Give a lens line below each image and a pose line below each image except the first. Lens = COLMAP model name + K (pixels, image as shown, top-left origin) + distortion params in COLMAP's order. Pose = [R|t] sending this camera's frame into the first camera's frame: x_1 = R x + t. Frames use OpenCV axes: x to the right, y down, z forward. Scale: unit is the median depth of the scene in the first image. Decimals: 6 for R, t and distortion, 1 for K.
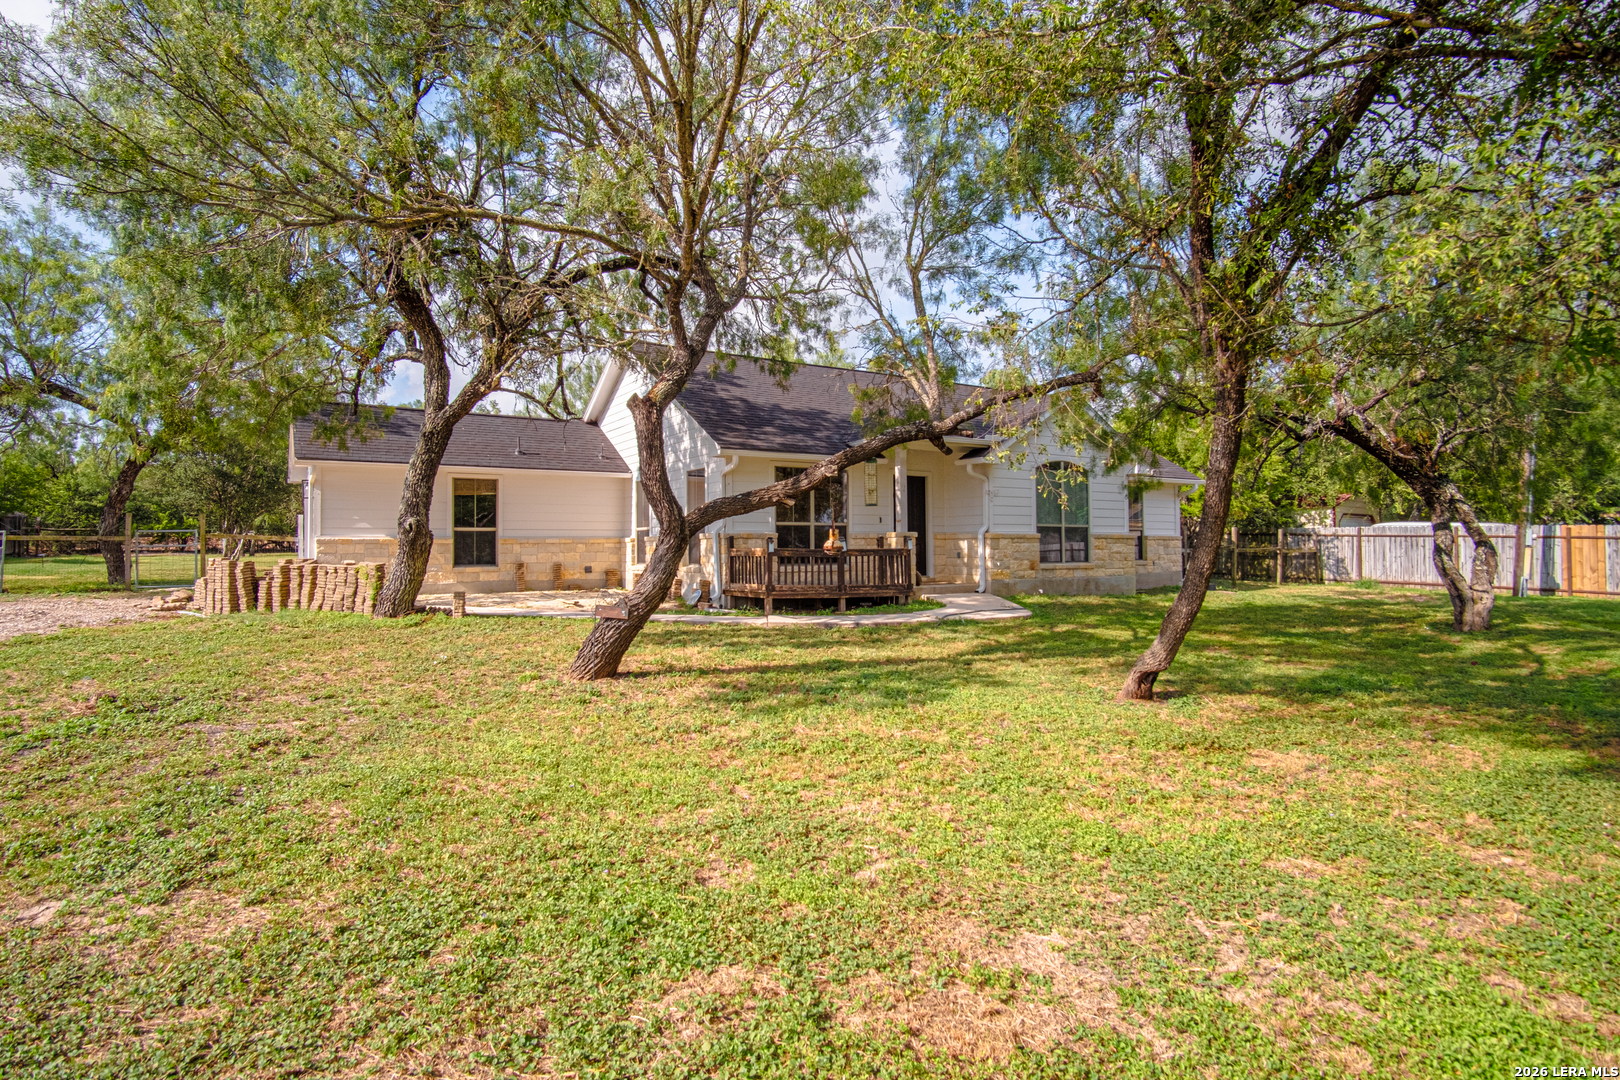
lens RADIAL K [[881.3, 0, 812.1], [0, 881.3, 547.6], [0, 0, 1]] dist [-0.000765, 0.001899]
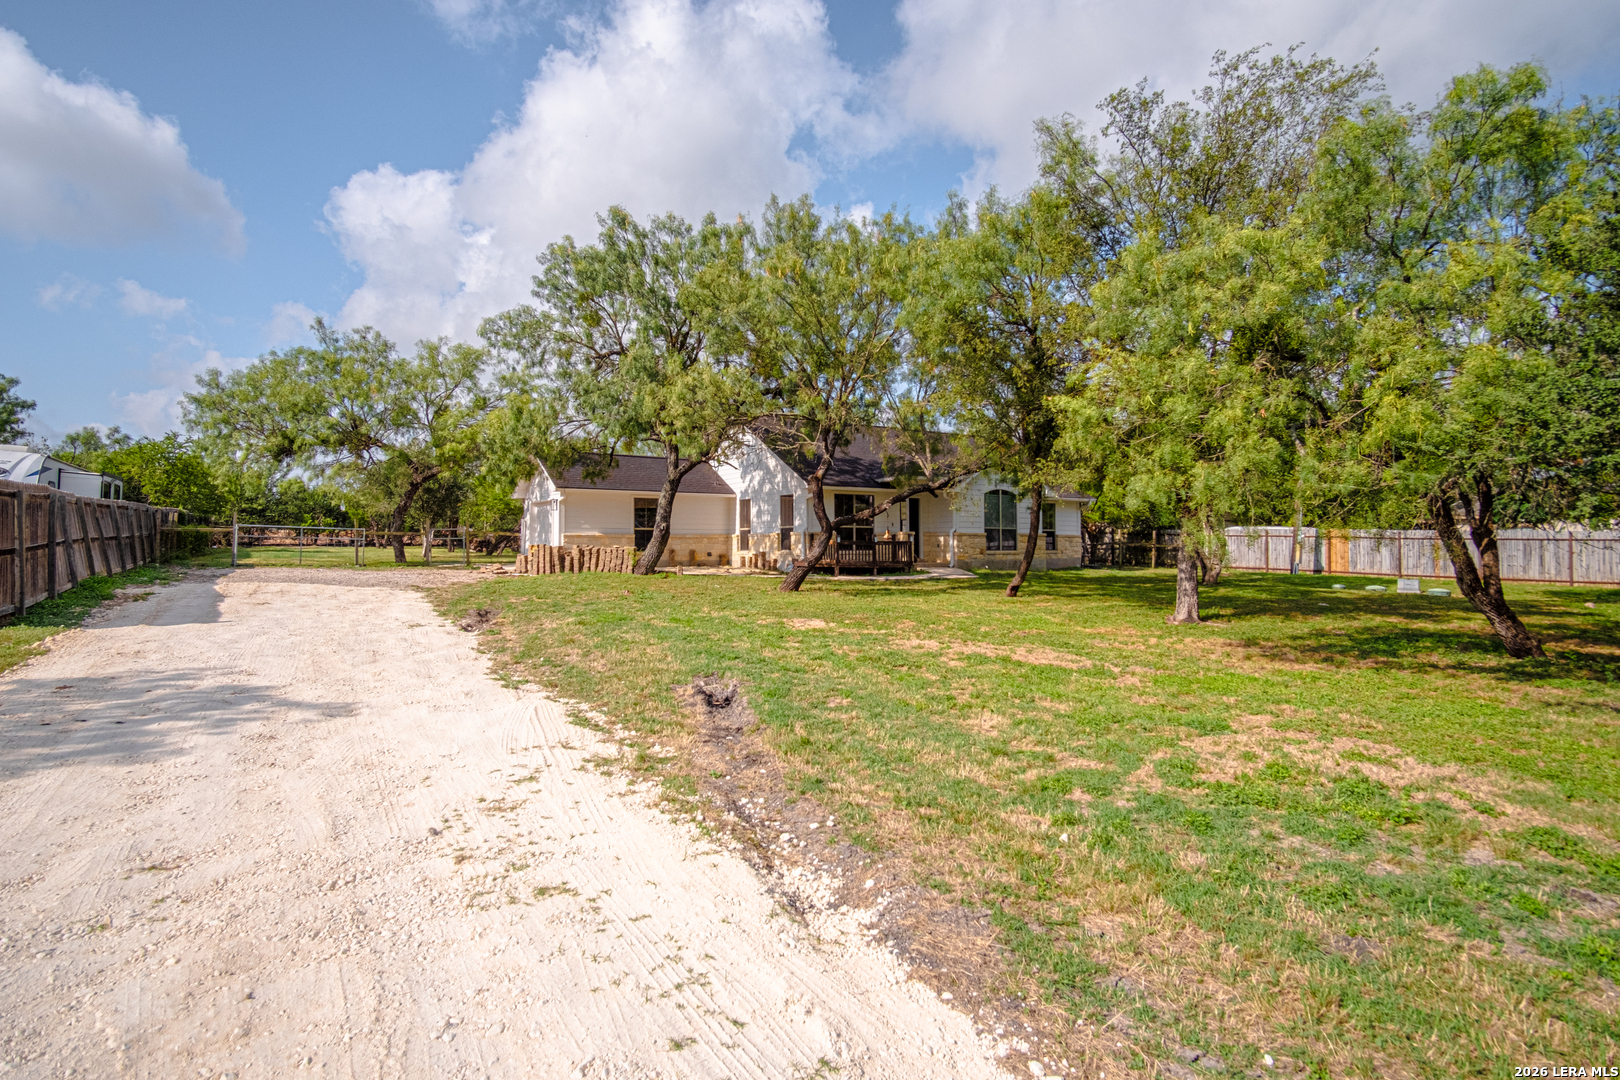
lens RADIAL K [[881.3, 0, 812.1], [0, 881.3, 547.6], [0, 0, 1]] dist [-0.000765, 0.001899]
pose [[0.999473, 0.003423, 0.032271, -0.147479], [-0.003451, 0.999994, 0.000827, 0.013762], [-0.032268, -0.000938, 0.999479, -0.775103]]
